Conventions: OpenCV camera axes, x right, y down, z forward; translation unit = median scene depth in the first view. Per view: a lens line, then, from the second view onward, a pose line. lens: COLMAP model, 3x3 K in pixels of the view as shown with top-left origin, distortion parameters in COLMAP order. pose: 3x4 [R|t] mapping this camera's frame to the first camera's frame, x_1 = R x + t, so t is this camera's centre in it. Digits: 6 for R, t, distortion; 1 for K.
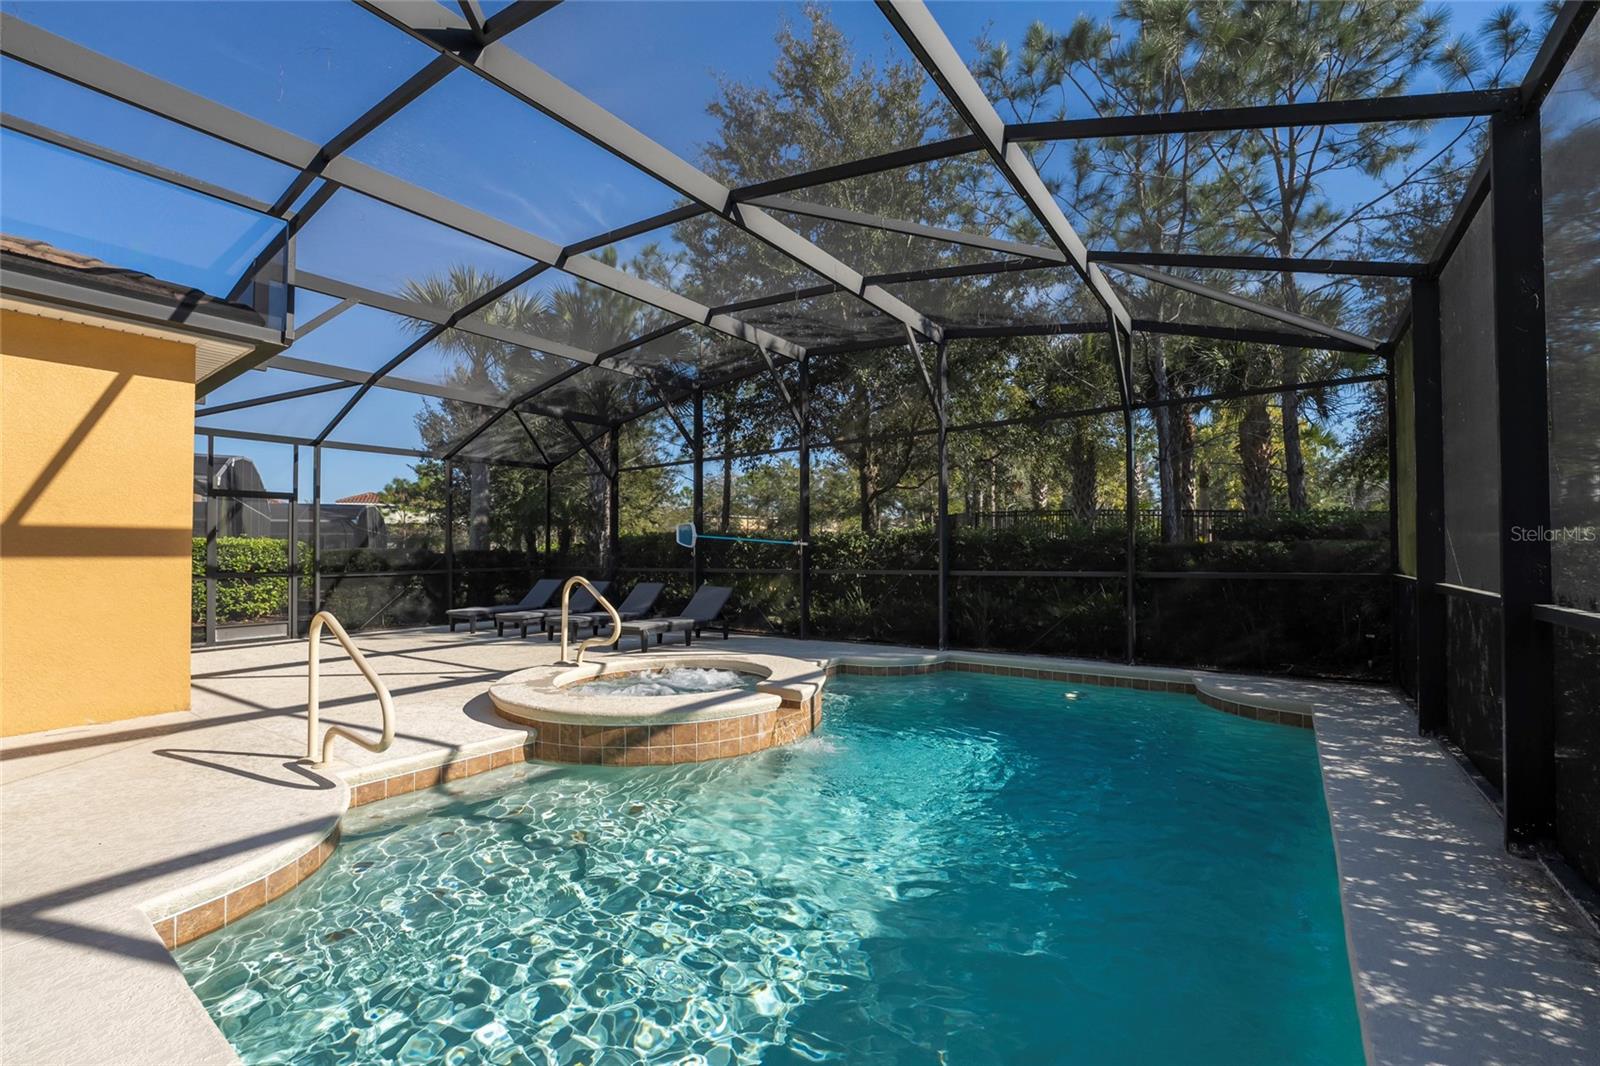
lens RADIAL K [[659.4, 0, 800.6], [0, 659.4, 526.8], [0, 0, 1]] dist [-0.002010, 0.000246]
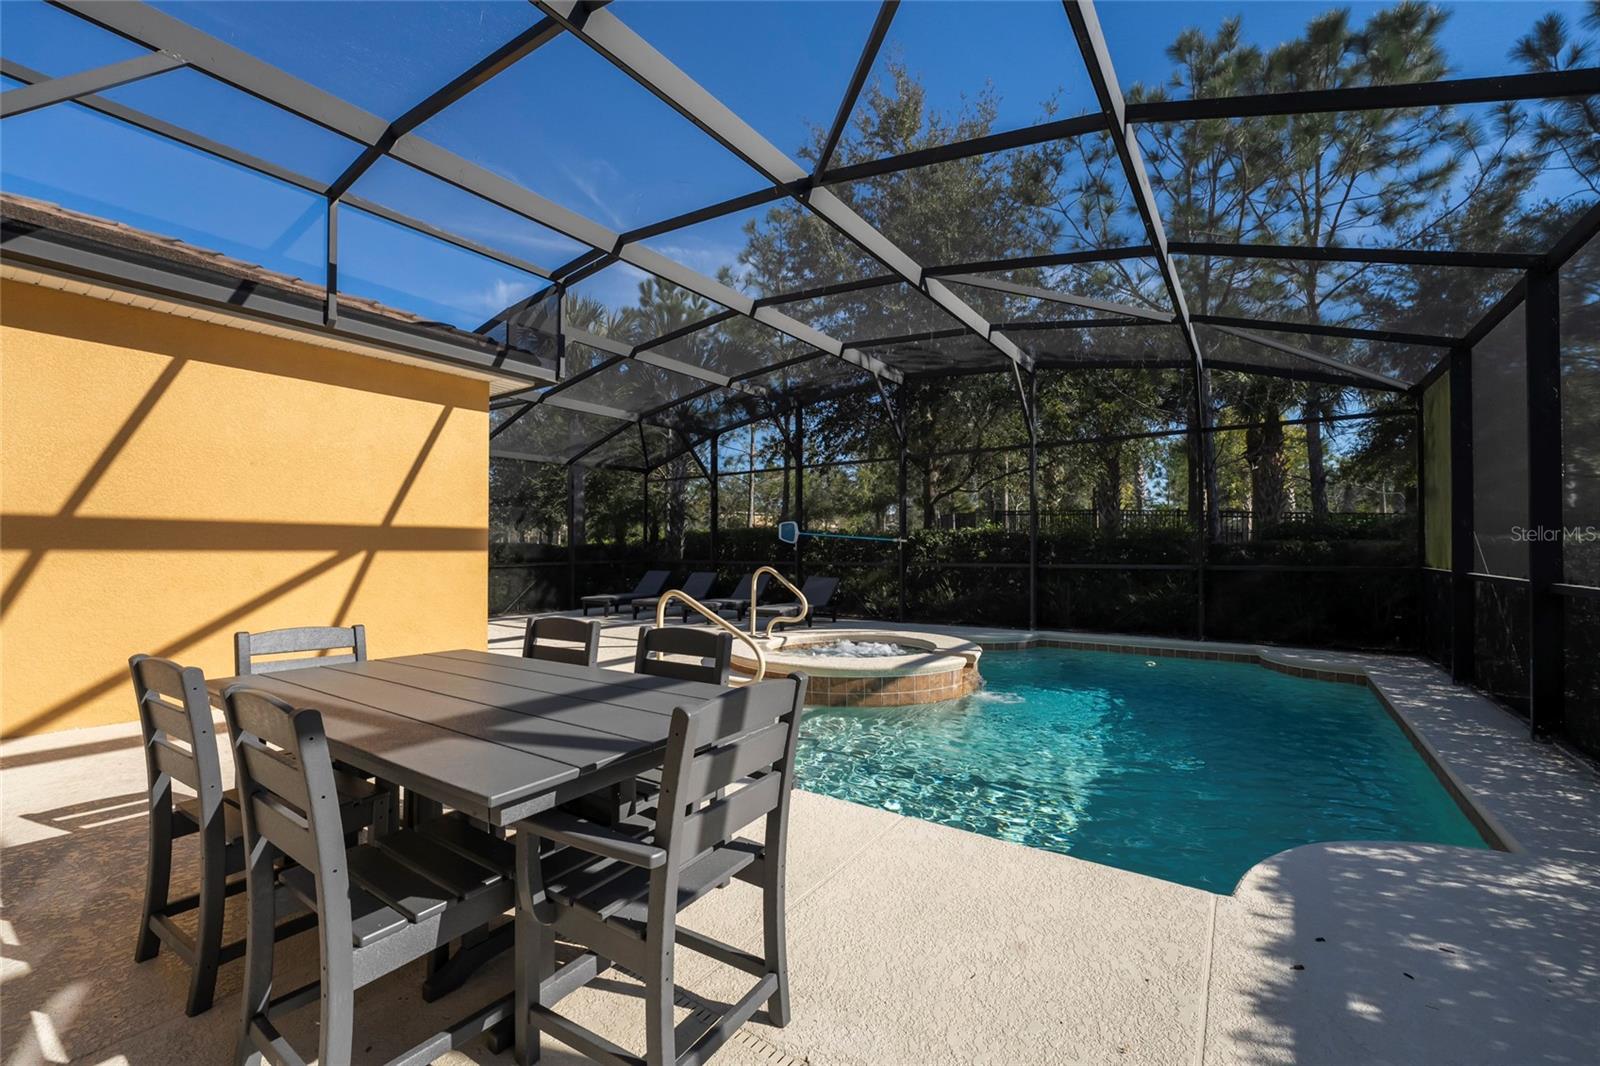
lens RADIAL K [[653.3, 0, 795.5], [0, 653.3, 525.6], [0, 0, 1]] dist [0.003249, 0.000183]
pose [[0.999872, 0.004415, 0.015405, -0.292351], [-0.004496, 0.999976, 0.005222, -0.008734], [-0.015382, -0.005291, 0.999868, -0.219784]]
